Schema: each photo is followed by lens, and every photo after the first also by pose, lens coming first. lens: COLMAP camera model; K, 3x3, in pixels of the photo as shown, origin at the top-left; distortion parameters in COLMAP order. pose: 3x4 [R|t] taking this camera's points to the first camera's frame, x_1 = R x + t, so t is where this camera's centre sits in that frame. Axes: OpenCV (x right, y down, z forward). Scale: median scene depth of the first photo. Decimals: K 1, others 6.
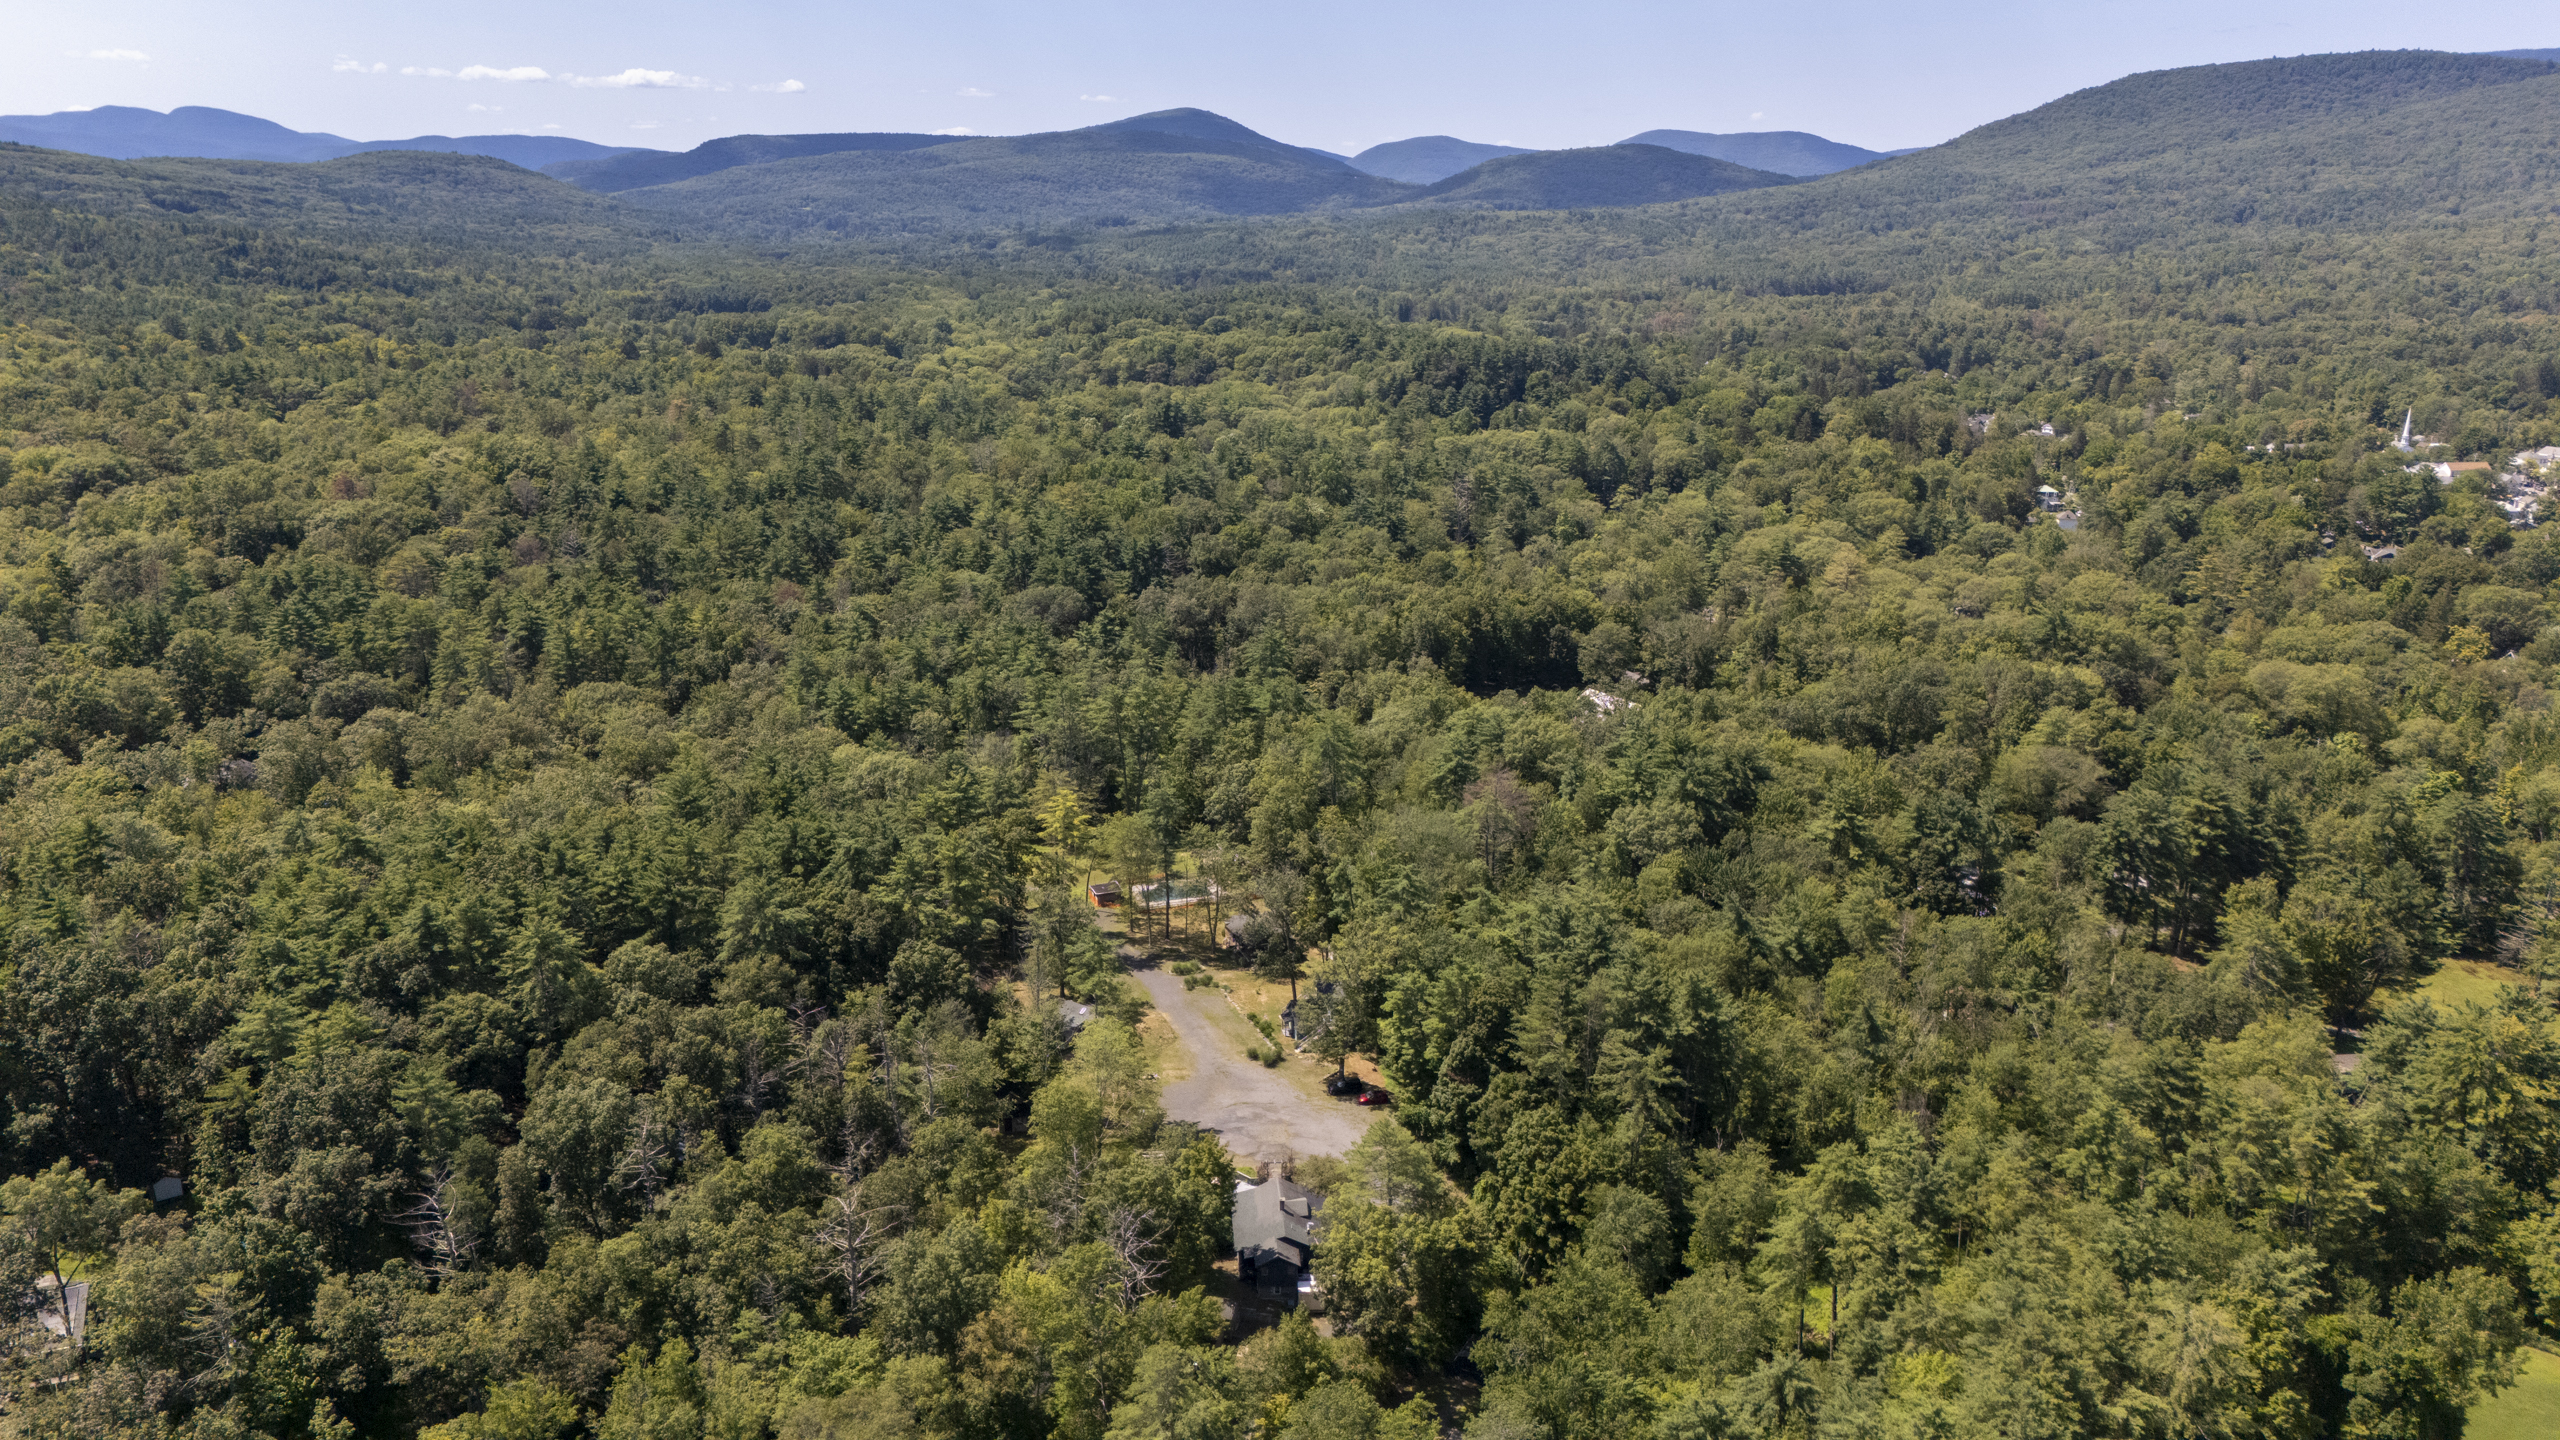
lens RADIAL K [[1949.0, 0, 1290.8], [0, 1949.0, 724.8], [0, 0, 1]] dist [0.093476, -0.091365]
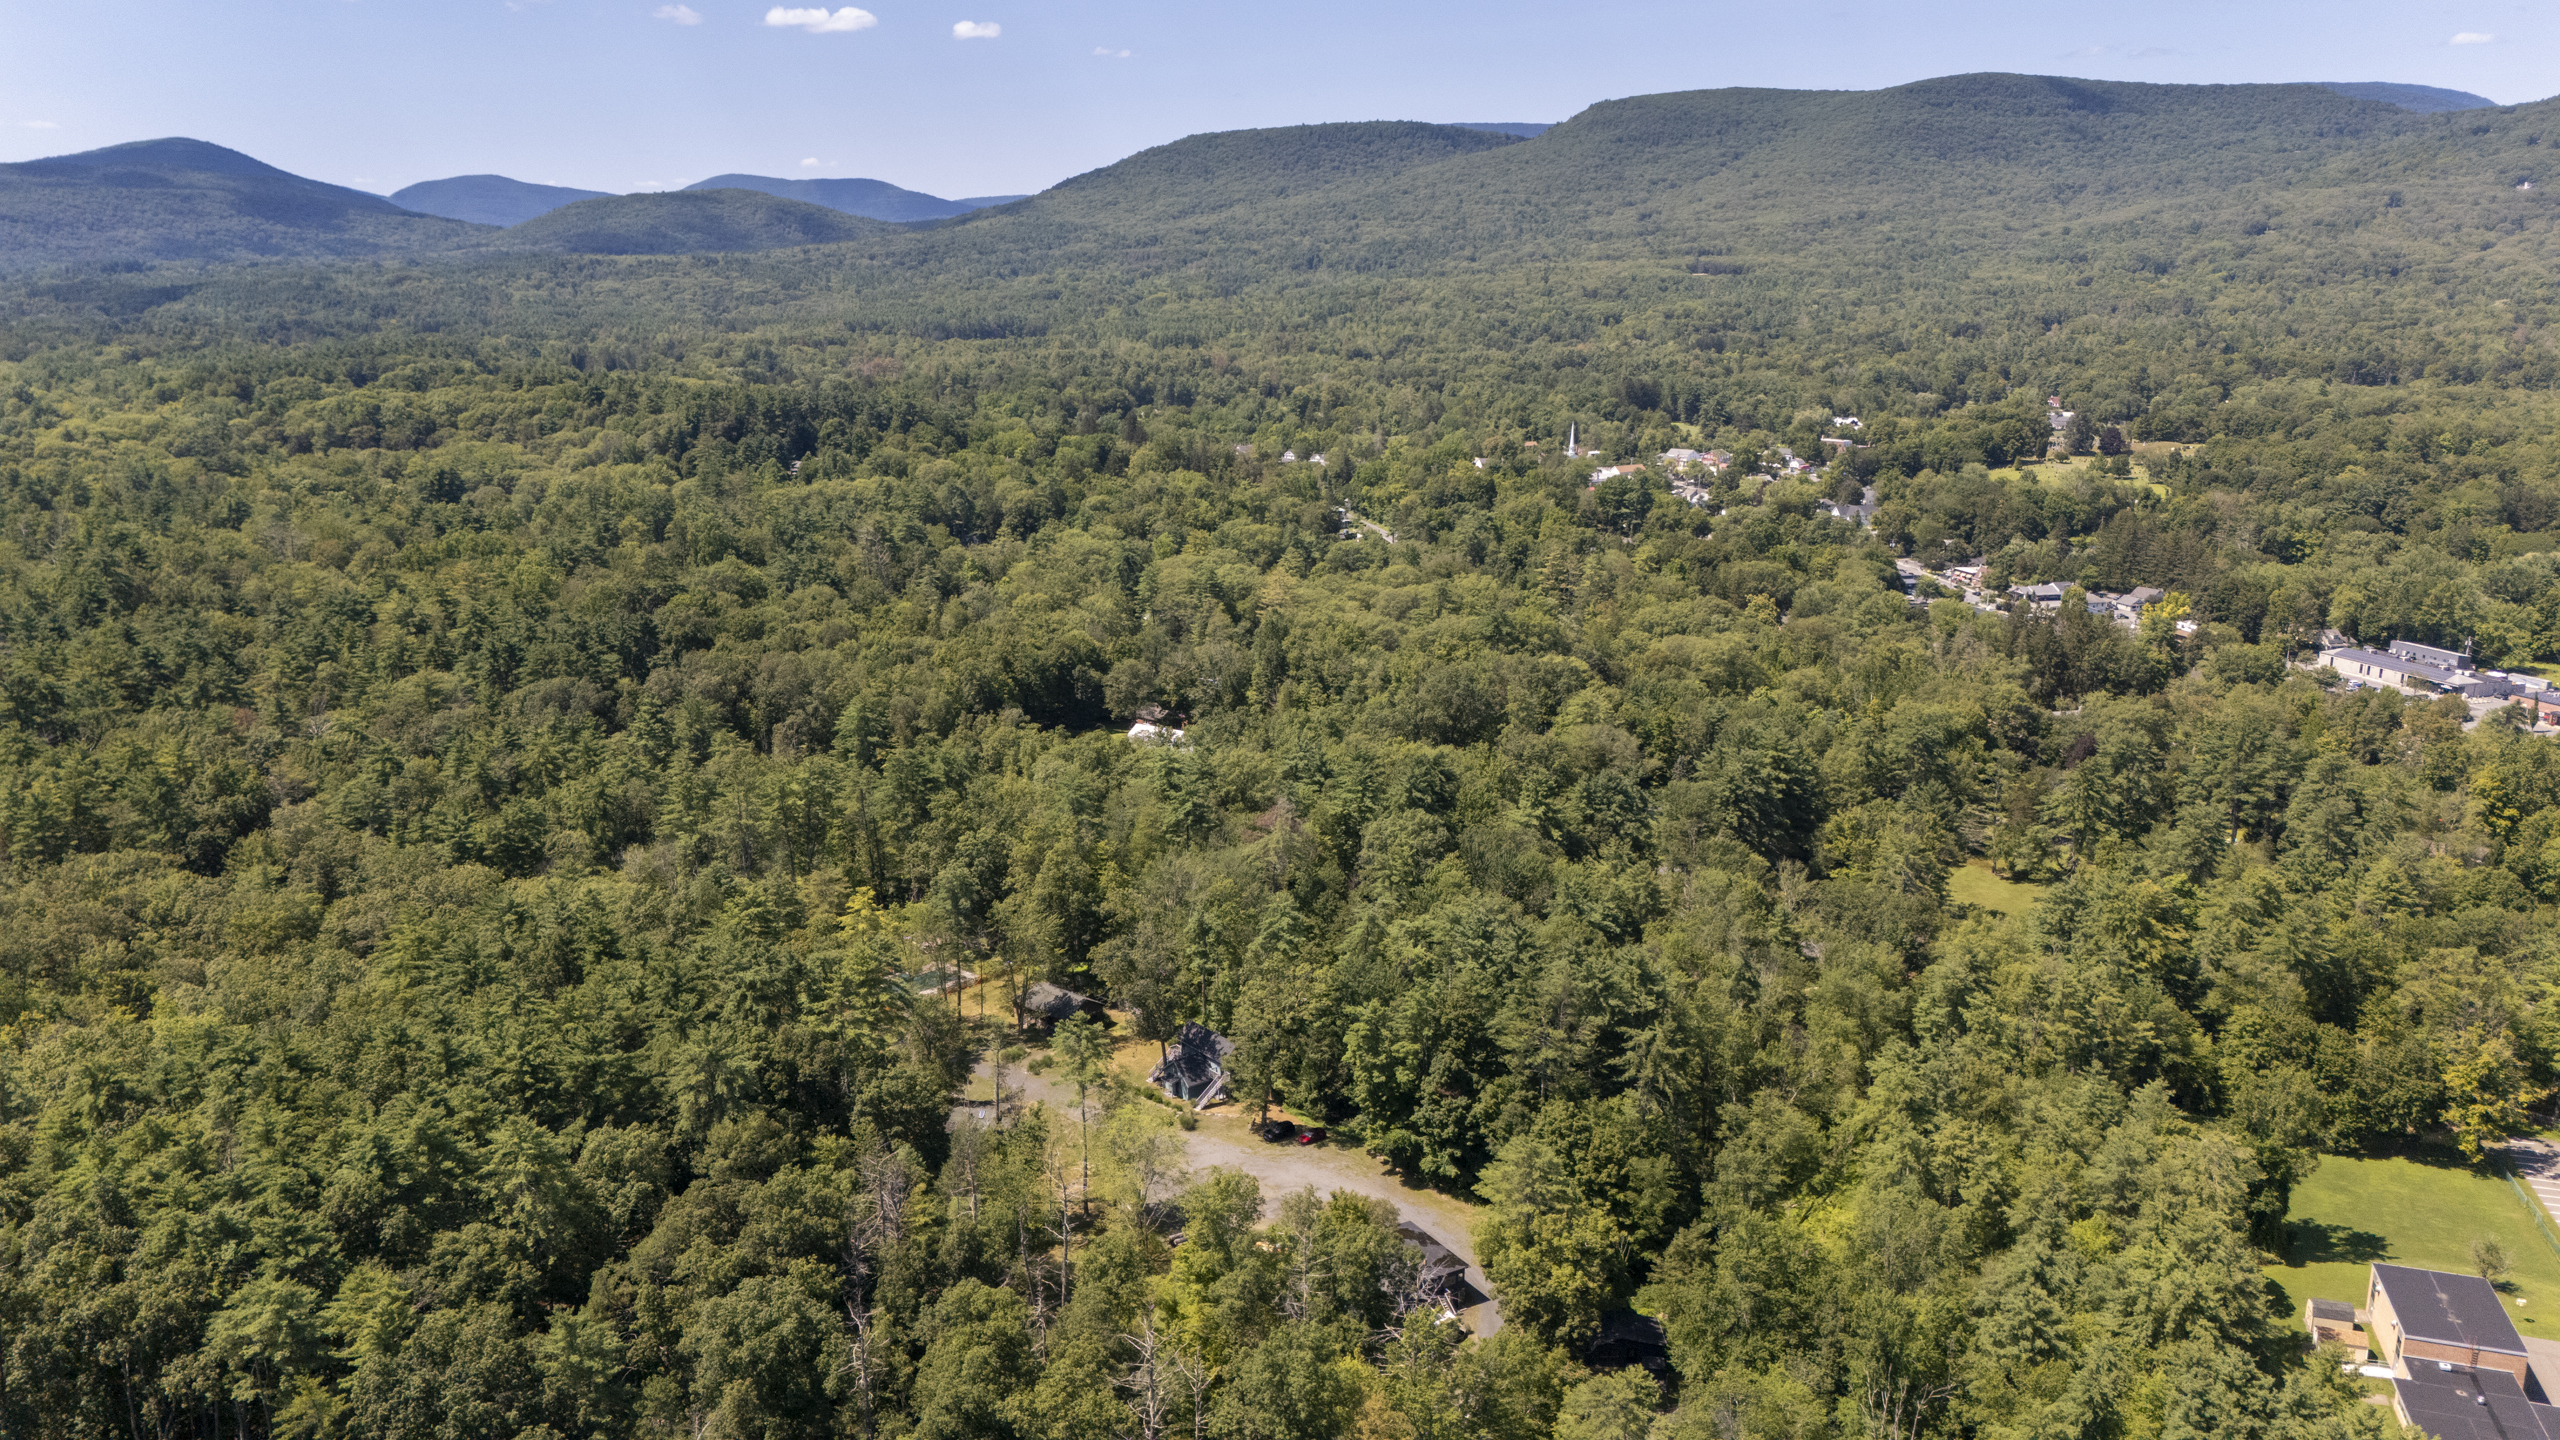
lens RADIAL K [[1949.0, 0, 1290.8], [0, 1949.0, 724.8], [0, 0, 1]] dist [0.093476, -0.091365]
pose [[0.885784, -0.114413, 0.449774, -0.124903], [0.123945, 0.992254, 0.008312, -0.008955], [-0.447241, 0.048385, 0.893104, 0.031350]]
